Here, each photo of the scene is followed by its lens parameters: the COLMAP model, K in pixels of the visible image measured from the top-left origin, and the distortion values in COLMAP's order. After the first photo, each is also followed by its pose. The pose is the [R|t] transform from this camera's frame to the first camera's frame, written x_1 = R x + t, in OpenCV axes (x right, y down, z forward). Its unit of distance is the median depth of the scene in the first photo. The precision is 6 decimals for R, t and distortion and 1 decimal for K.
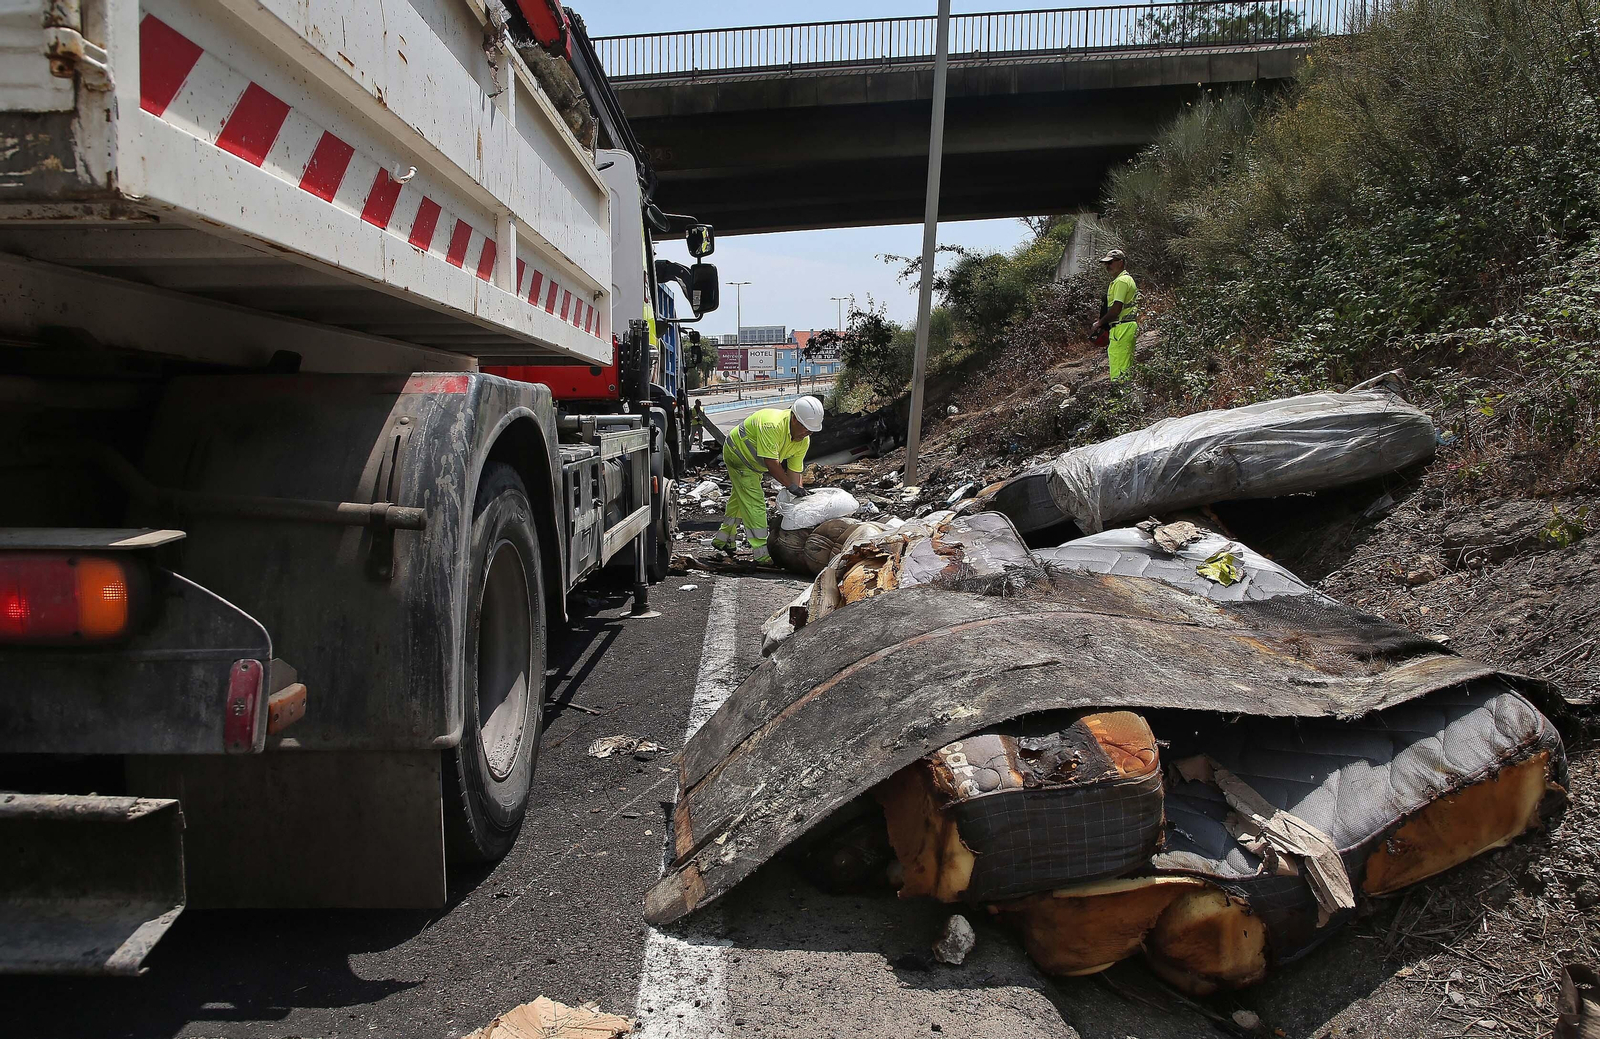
lens RADIAL K [[1117.8, 0, 793.6], [0, 1117.8, 520.3], [0, 0, 1]] dist [-0.064440, 0.037704]
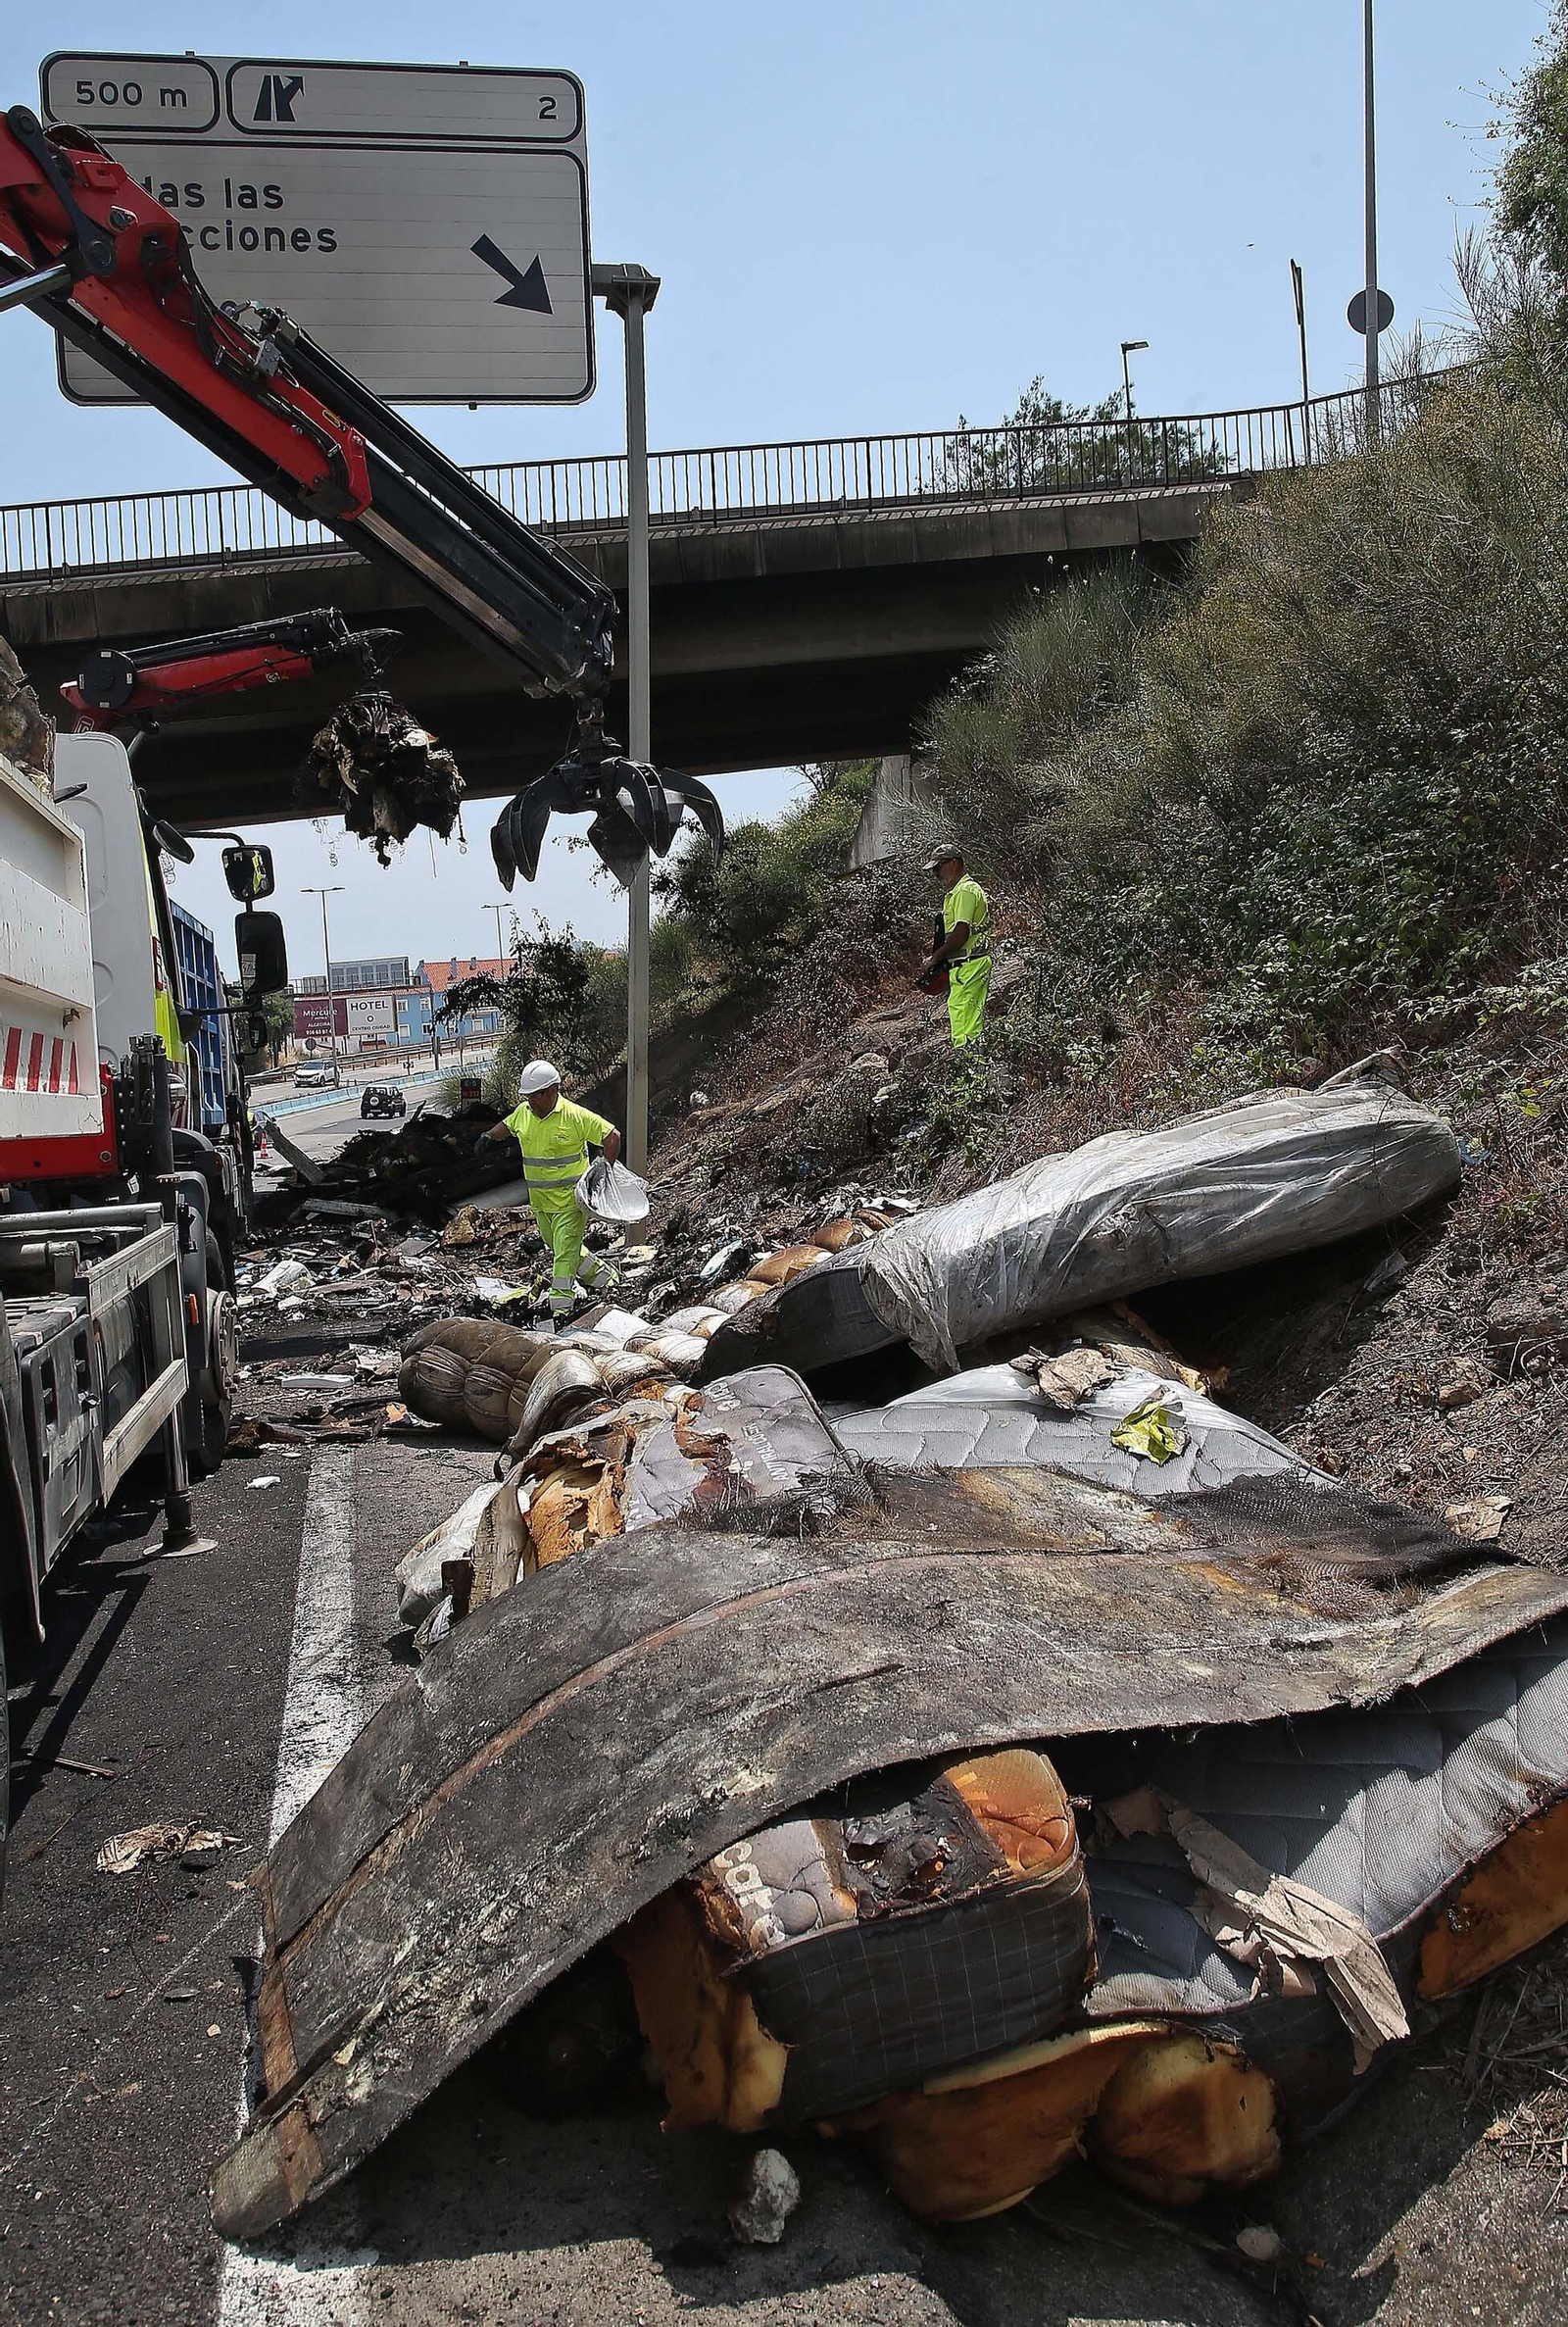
lens RADIAL K [[1897.0, 0, 733.8], [0, 1897.0, 1098.5], [0, 0, 1]] dist [-0.063447, 0.032924]
pose [[0.985518, -0.064833, 0.156687, 0.008222], [0.078096, 0.993729, -0.080023, -0.069012], [-0.150516, 0.091101, 0.984401, -0.005450]]
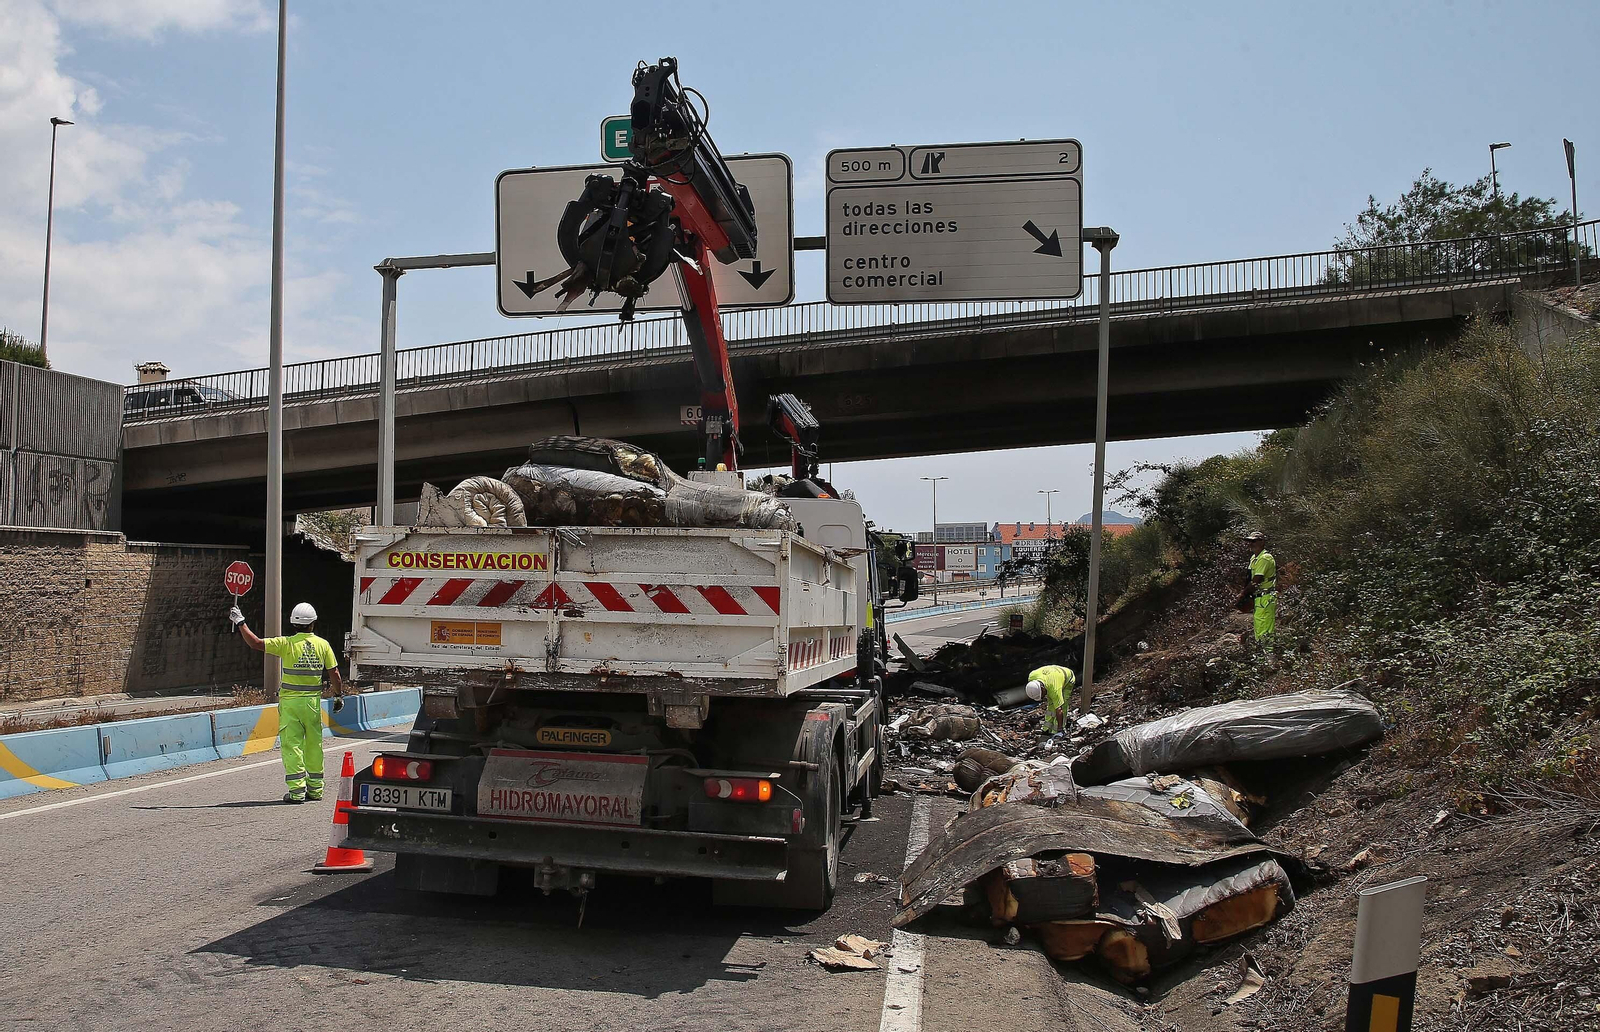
lens RADIAL K [[1402.9, 0, 657.3], [0, 1402.9, 422.1], [0, 0, 1]] dist [-0.057494, 0.033350]
pose [[0.970324, -0.012154, -0.241502, 0.083619], [-0.039952, 0.976952, -0.209688, -0.053861], [0.238484, 0.213113, 0.947475, -1.554773]]
